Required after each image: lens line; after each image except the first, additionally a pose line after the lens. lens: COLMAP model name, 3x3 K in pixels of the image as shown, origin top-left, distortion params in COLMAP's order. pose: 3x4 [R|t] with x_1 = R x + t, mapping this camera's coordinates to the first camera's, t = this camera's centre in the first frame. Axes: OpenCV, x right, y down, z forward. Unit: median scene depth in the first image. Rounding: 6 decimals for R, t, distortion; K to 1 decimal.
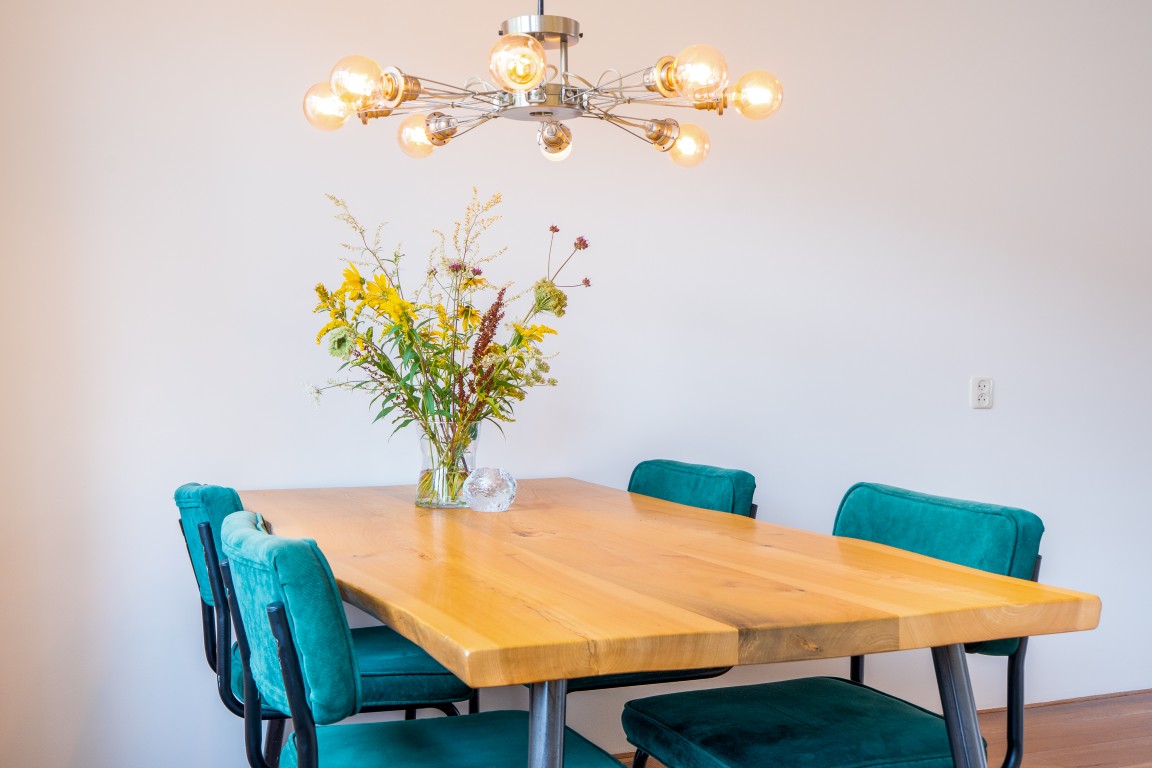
lens RADIAL K [[1279.6, 0, 579.2], [0, 1279.6, 383.0], [0, 0, 1]] dist [0.000779, 0.000000]
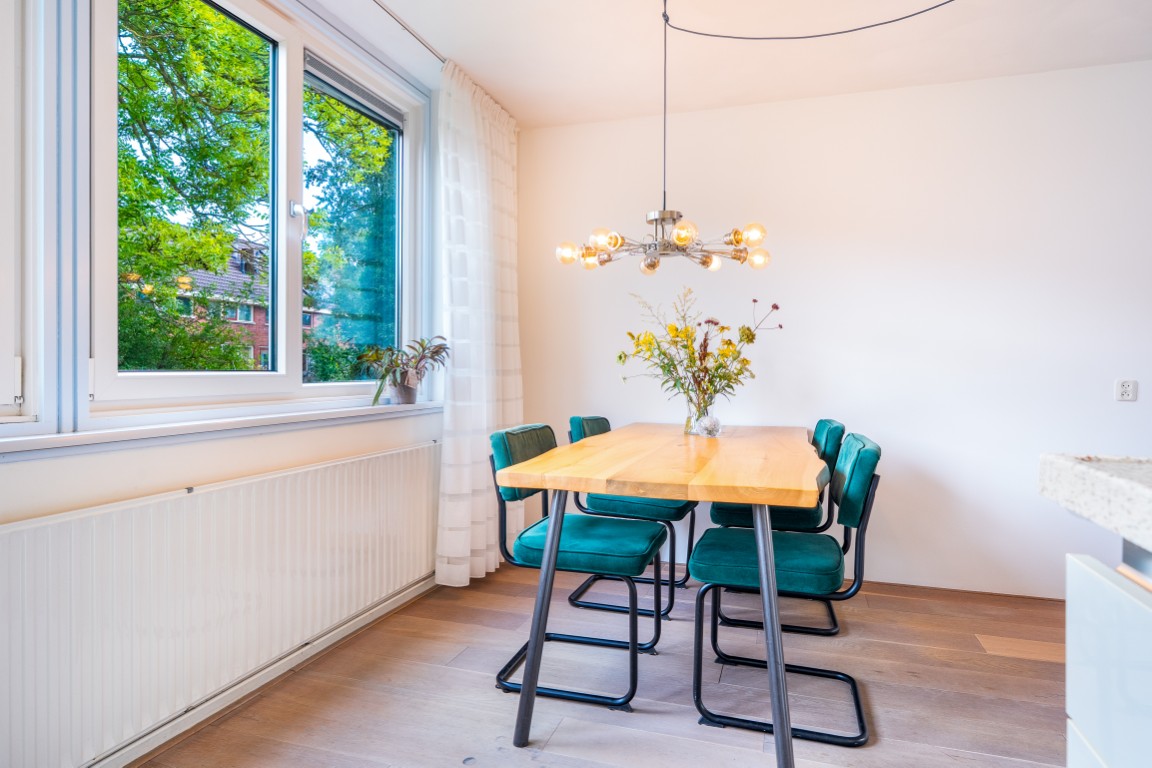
lens RADIAL K [[678.3, 0, 581.4], [0, 678.3, 378.3], [0, 0, 1]] dist [0.001181, 0.000728]
pose [[0.778608, 0.017758, -0.627259, 0.381622], [-0.017124, 0.999829, 0.007049, -0.000923], [0.627276, 0.005253, 0.778779, -0.003303]]
